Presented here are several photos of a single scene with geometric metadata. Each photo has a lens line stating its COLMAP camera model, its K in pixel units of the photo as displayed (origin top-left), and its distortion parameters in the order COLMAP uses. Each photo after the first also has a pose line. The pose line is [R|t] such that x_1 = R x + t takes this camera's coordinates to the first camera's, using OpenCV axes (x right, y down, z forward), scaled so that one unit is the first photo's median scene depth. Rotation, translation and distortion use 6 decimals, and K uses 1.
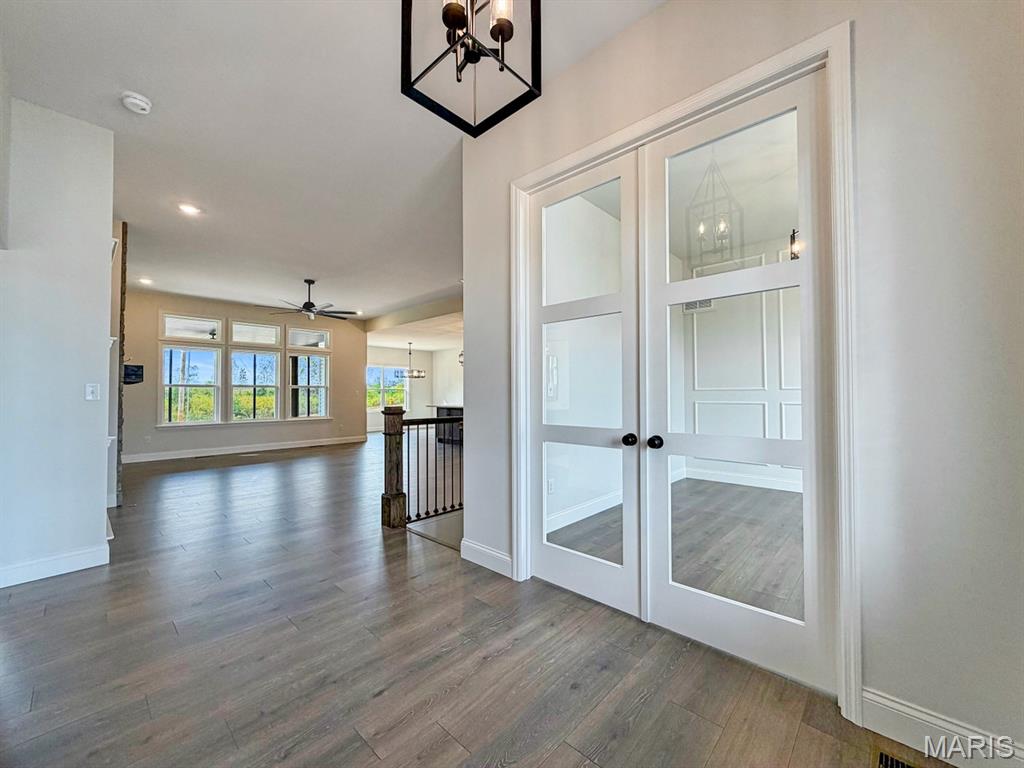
lens RADIAL K [[406.5, 0, 509.9], [0, 406.5, 383.1], [0, 0, 1]] dist [0.000814, -0.000177]
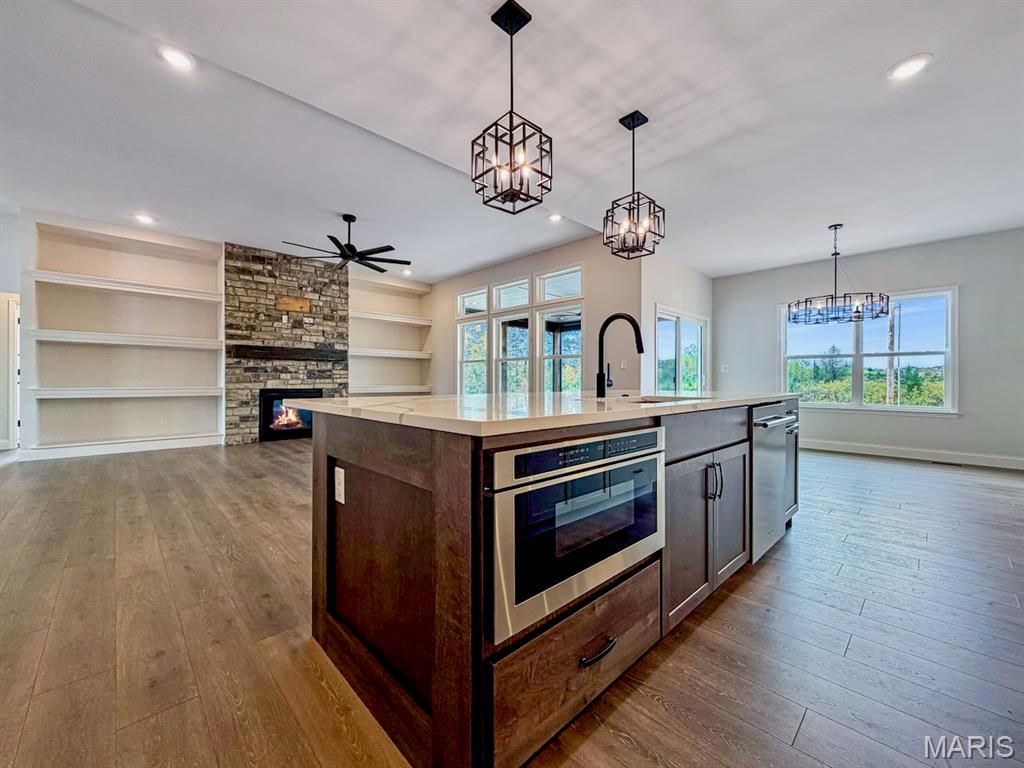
lens RADIAL K [[412.8, 0, 512.4], [0, 412.8, 380.4], [0, 0, 1]] dist [0.001231, -0.000100]
pose [[-0.049257, 0.005454, -0.998771, 0.196622], [0.023866, 0.999706, 0.004282, 0.044555], [0.998501, -0.023626, -0.049373, 0.973090]]
